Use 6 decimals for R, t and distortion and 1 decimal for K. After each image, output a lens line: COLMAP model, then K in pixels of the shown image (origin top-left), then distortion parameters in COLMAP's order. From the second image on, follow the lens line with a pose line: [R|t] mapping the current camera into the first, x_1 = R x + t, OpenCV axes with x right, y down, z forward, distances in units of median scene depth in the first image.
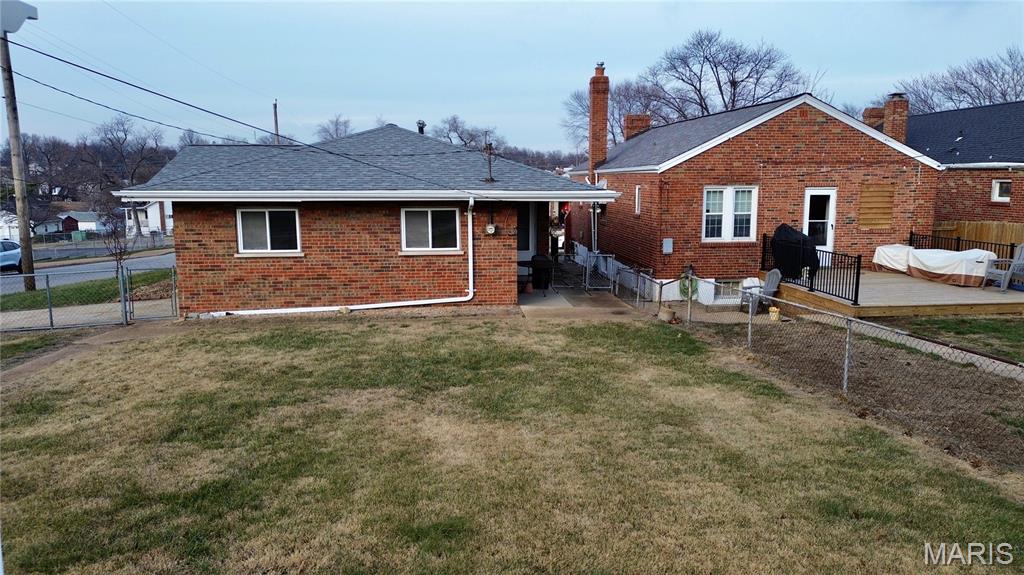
lens RADIAL K [[641.5, 0, 479.6], [0, 641.5, 293.9], [0, 0, 1]] dist [0.040932, -0.014190]
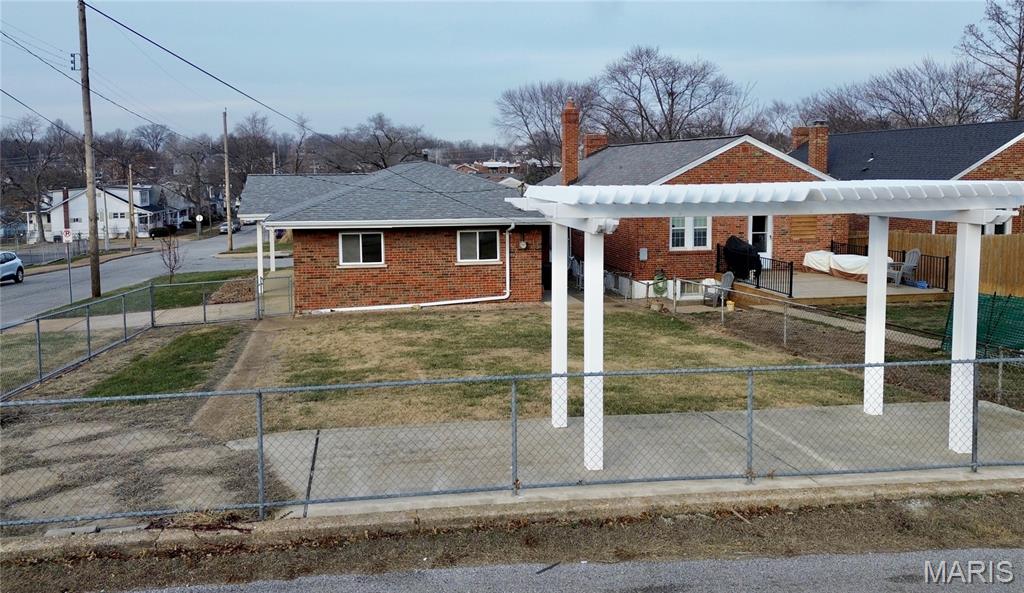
lens RADIAL K [[697.2, 0, 418.7], [0, 697.2, 268.1], [0, 0, 1]] dist [0.035071, -0.000473]
pose [[0.999232, -0.012555, 0.037130, -0.254674], [0.014145, 0.998981, -0.042858, 0.007022], [-0.036554, 0.043350, 0.998391, -0.449194]]
